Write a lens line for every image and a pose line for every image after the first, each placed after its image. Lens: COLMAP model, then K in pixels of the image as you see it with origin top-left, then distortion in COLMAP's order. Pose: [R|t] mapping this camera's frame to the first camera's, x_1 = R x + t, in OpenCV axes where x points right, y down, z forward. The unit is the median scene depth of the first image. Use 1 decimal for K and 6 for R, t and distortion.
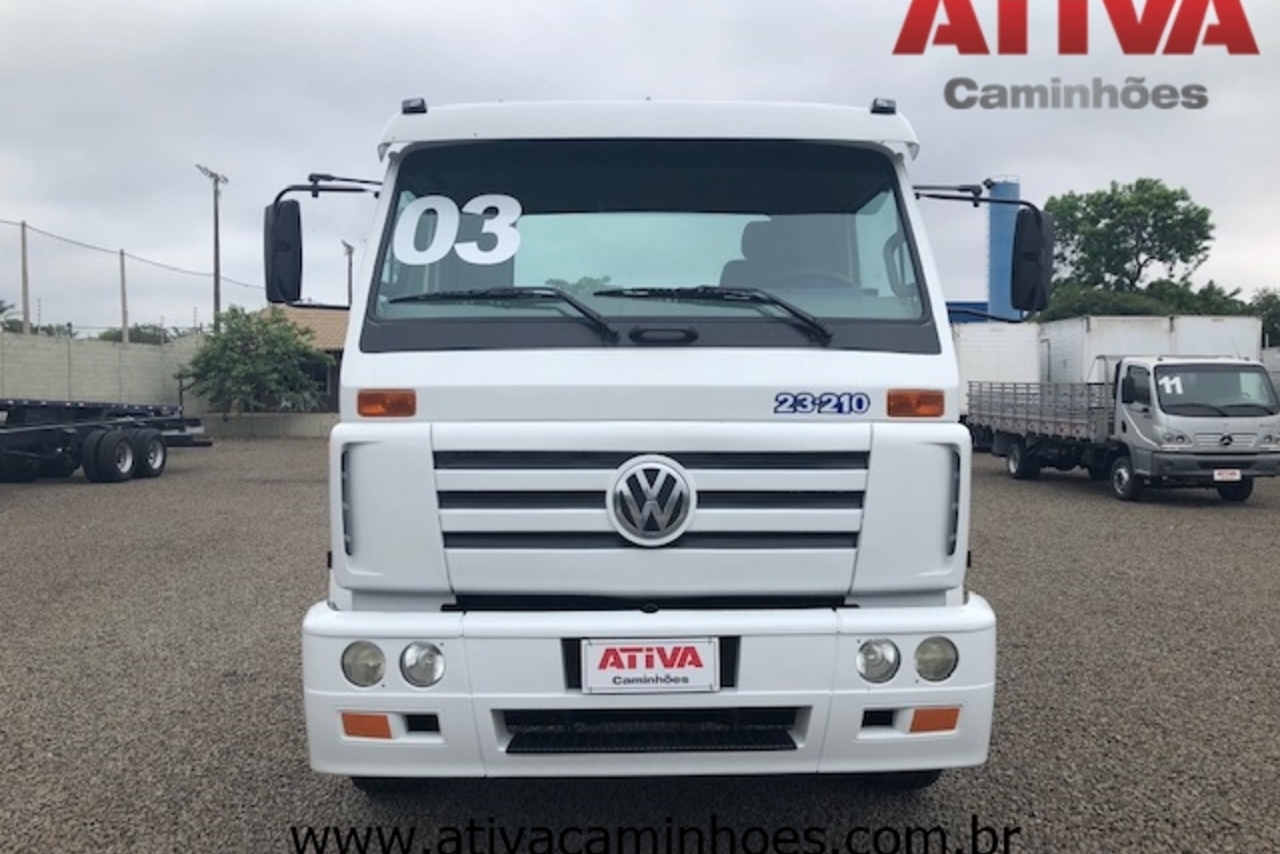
lens RADIAL K [[1021.6, 0, 648.7], [0, 1021.6, 424.3], [0, 0, 1]] dist [0.002683, 0.000468]
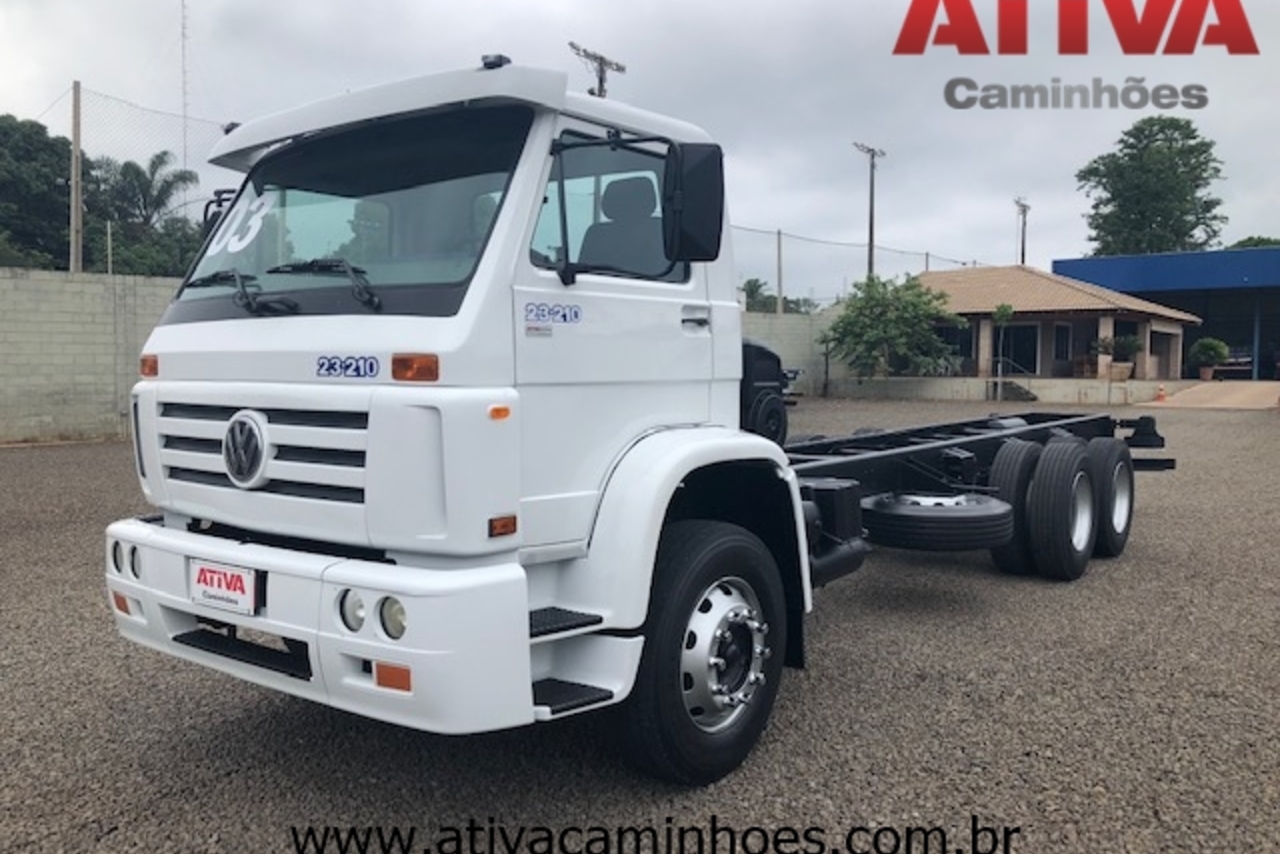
lens RADIAL K [[1021.6, 0, 649.5], [0, 1021.6, 425.0], [0, 0, 1]] dist [0.002683, 0.000468]
pose [[0.794569, 0.036544, -0.606073, 1.068071], [-0.014534, 0.999046, 0.041184, -0.008565], [0.607000, -0.023914, 0.794342, 0.343160]]
